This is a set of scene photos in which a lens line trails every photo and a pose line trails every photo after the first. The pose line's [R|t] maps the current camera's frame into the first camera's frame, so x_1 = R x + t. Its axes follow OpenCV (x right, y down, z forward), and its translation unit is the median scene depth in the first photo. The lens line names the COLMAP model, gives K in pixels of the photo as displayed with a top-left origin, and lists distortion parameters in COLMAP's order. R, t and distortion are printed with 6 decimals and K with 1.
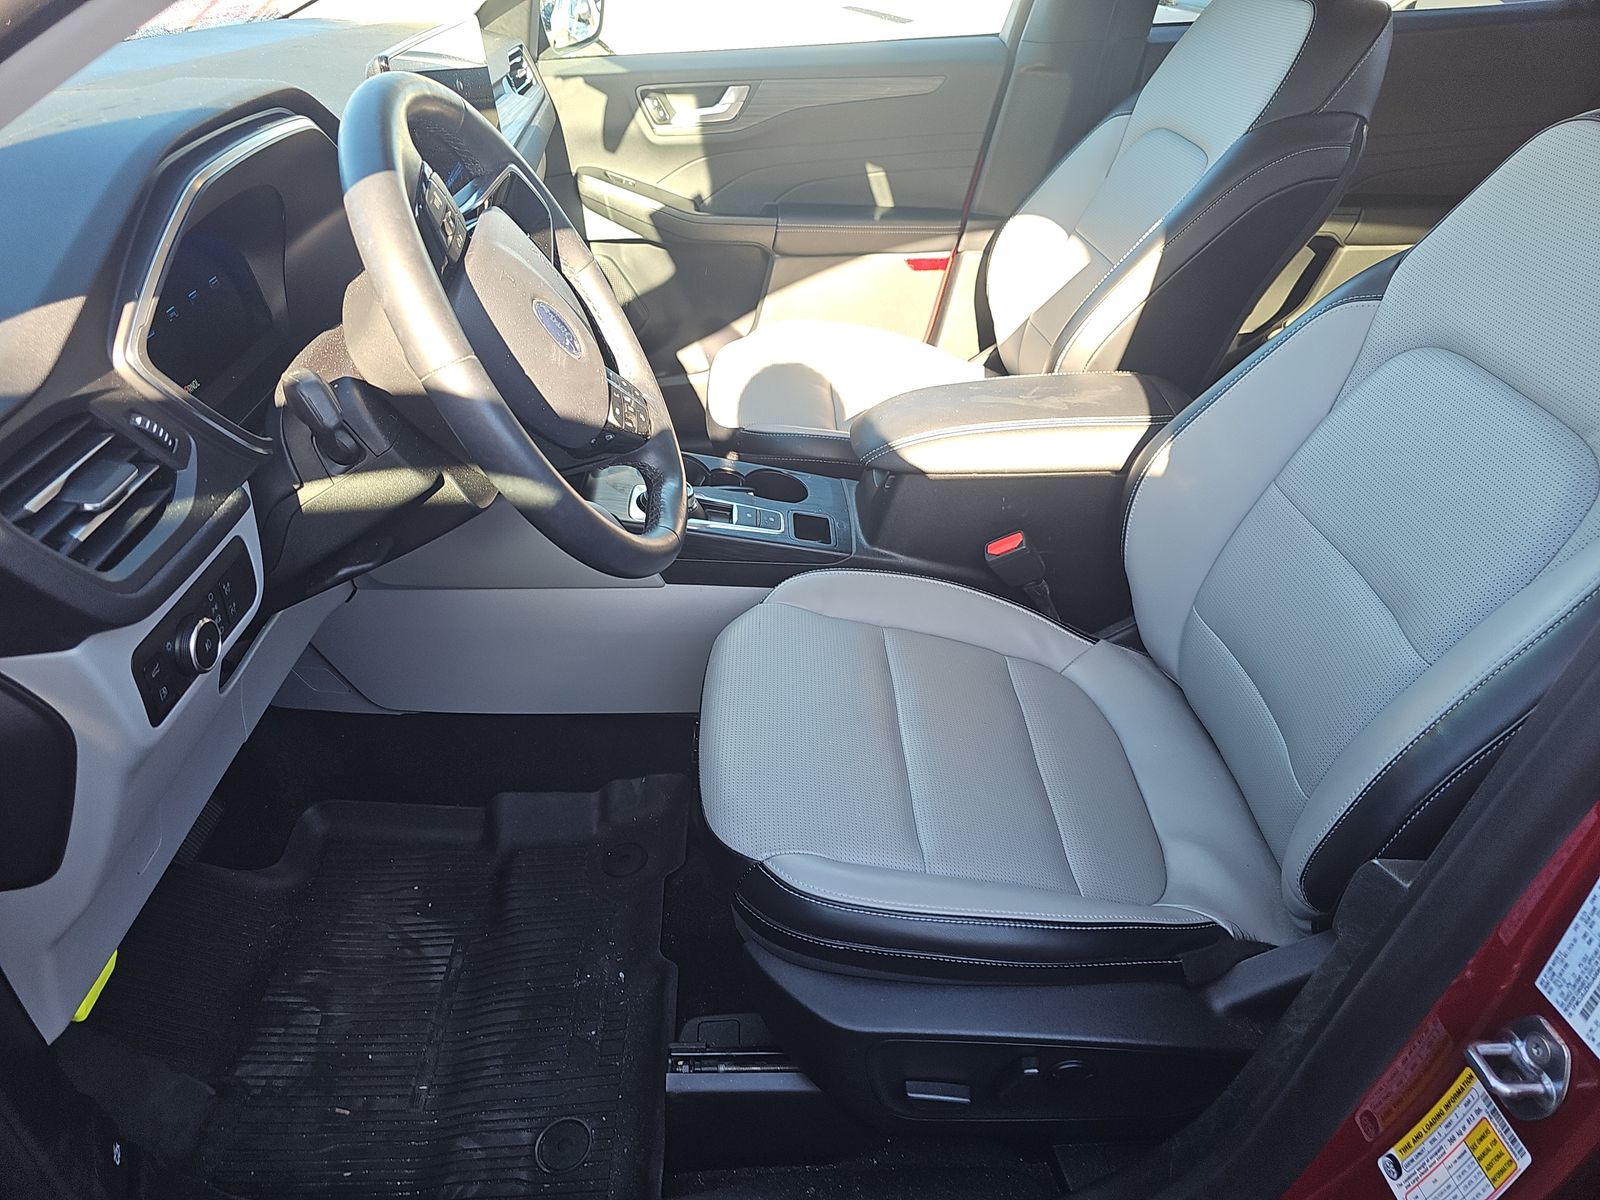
lens RADIAL K [[1069.9, 0, 800.0], [0, 1069.9, 600.0], [0, 0, 1]] dist [-0.027931, -0.002473]
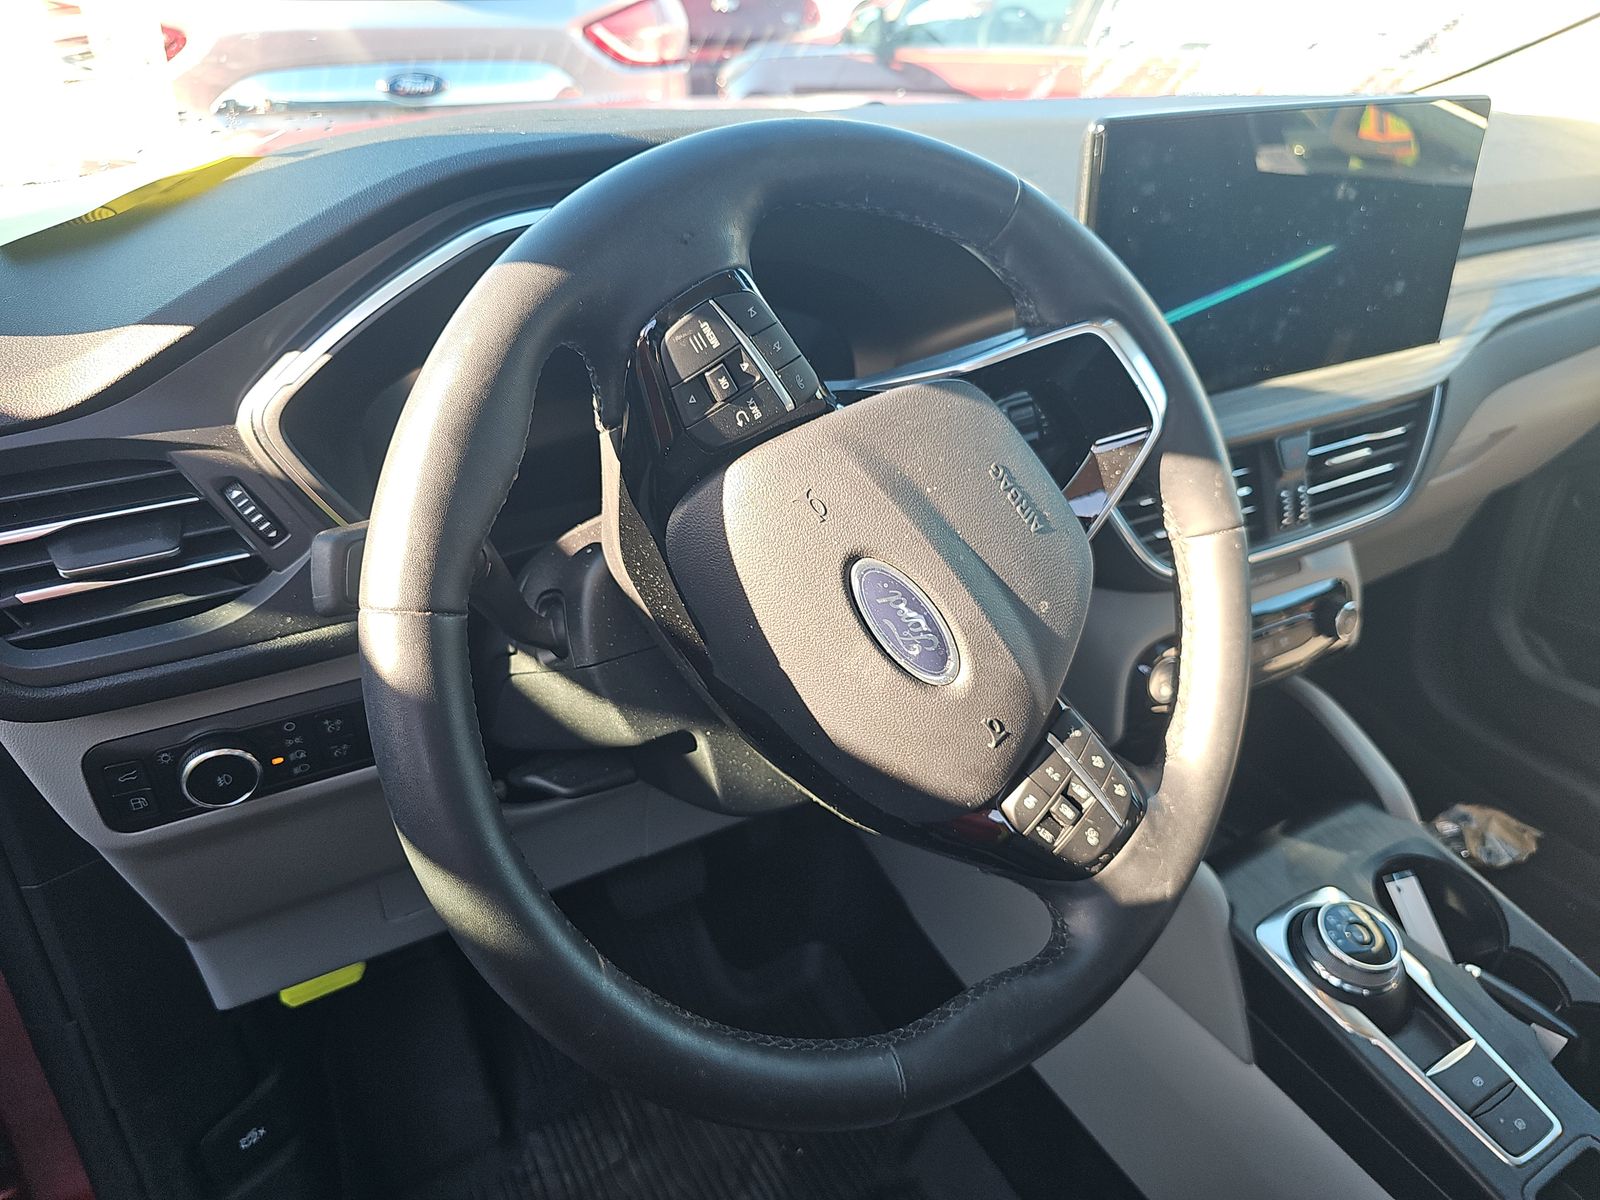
lens RADIAL K [[1069.9, 0, 800.0], [0, 1069.9, 600.0], [0, 0, 1]] dist [-0.027931, -0.002473]
pose [[0.504184, 0.415231, -0.757219, 0.195252], [-0.490780, 0.859235, 0.144394, -0.407919], [0.710586, 0.298827, 0.637000, 0.804400]]
